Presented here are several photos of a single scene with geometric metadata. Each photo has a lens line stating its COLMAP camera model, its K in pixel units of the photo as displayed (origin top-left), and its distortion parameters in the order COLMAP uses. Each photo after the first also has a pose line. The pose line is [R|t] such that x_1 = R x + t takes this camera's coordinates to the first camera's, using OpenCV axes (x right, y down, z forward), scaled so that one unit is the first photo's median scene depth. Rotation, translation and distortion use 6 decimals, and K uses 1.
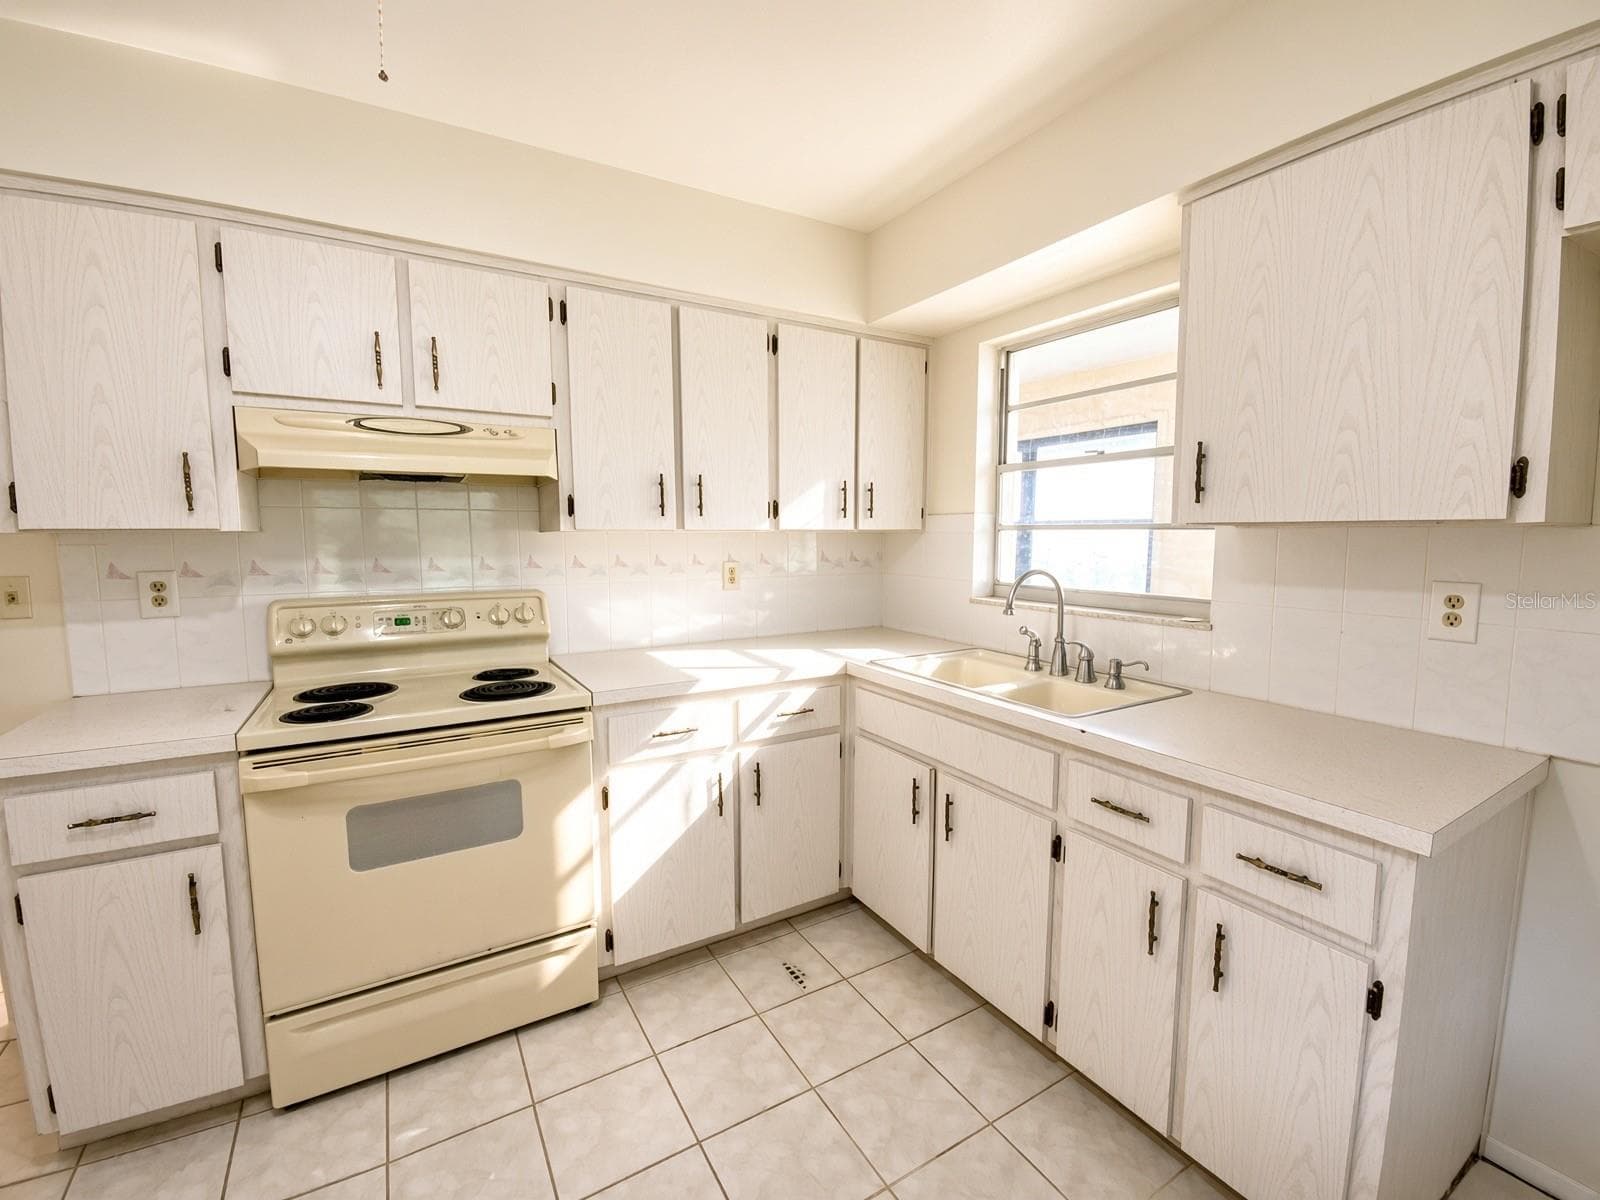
lens RADIAL K [[681.9, 0, 800.0], [0, 681.9, 600.0], [0, 0, 1]] dist [0.017502, -0.017964]
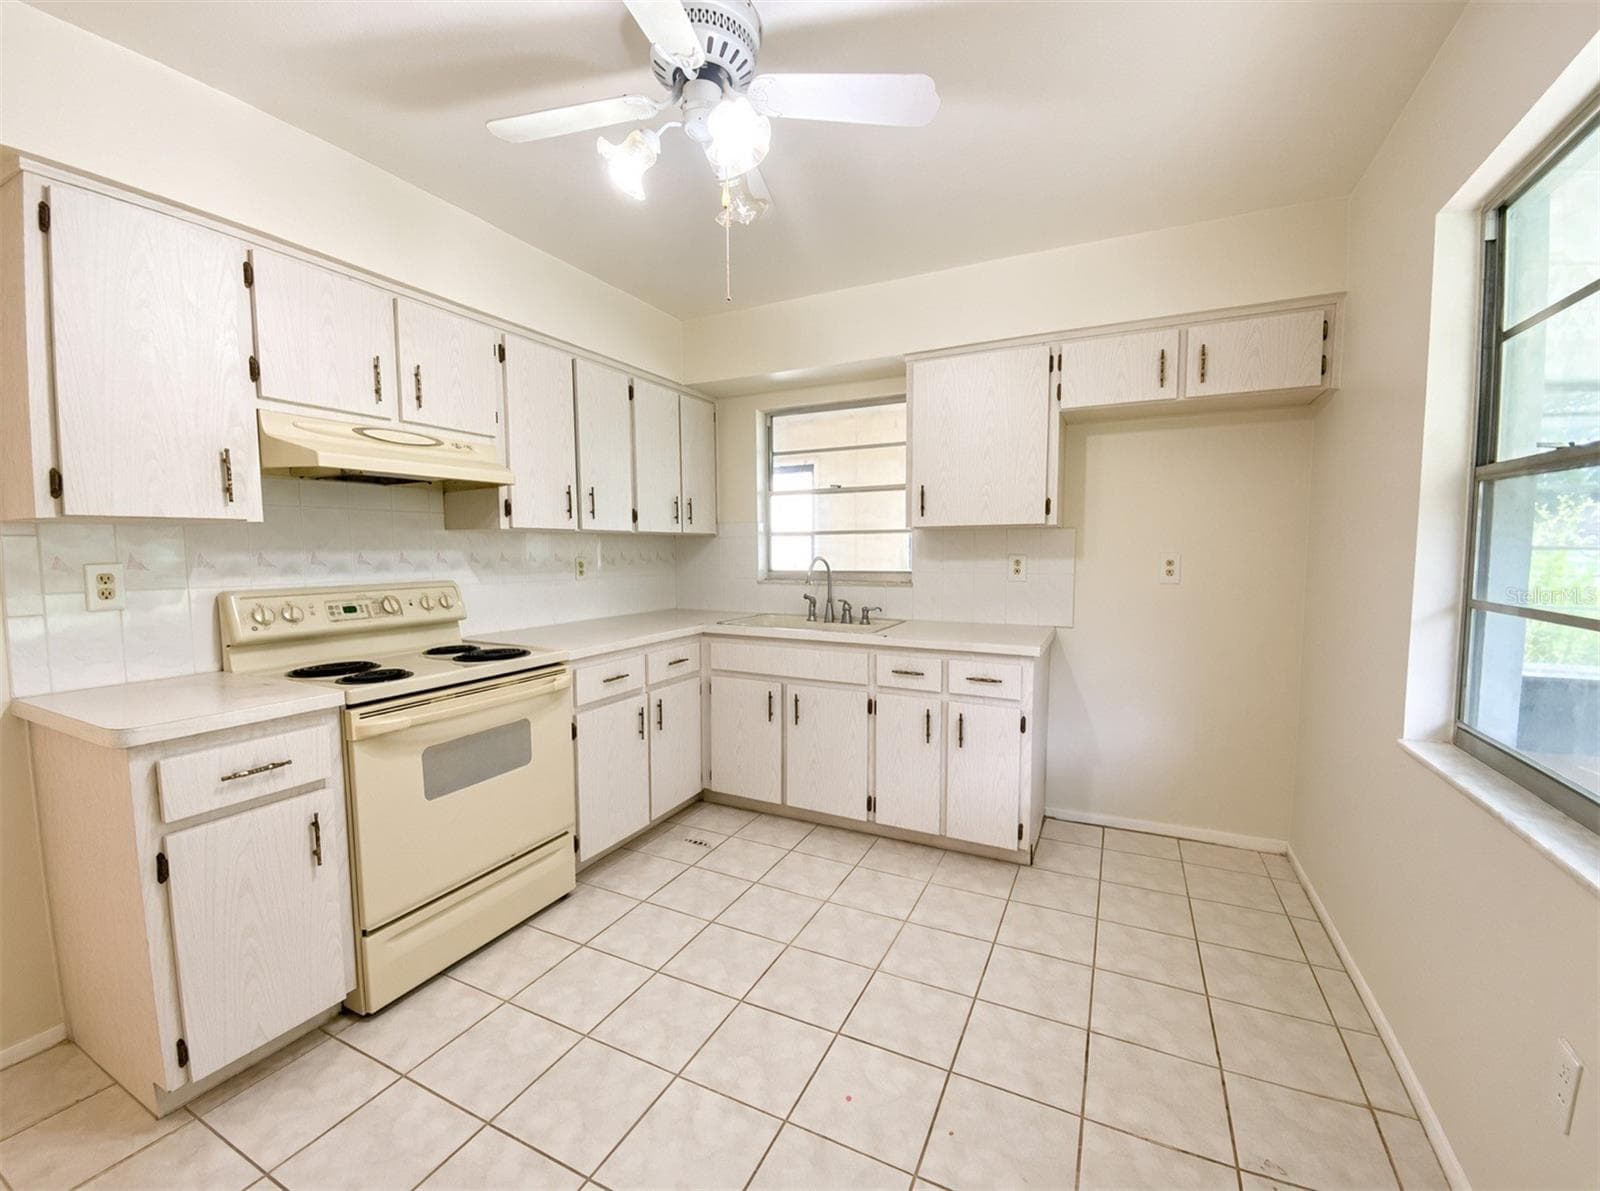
lens RADIAL K [[652.1, 0, 796.0], [0, 652.1, 594.6], [0, 0, 1]] dist [0.000143, -0.000131]
pose [[0.843084, -0.042182, 0.536125, -0.610558], [0.058018, 0.998235, -0.012696, 0.071427], [-0.534643, 0.041809, 0.844043, -0.305694]]
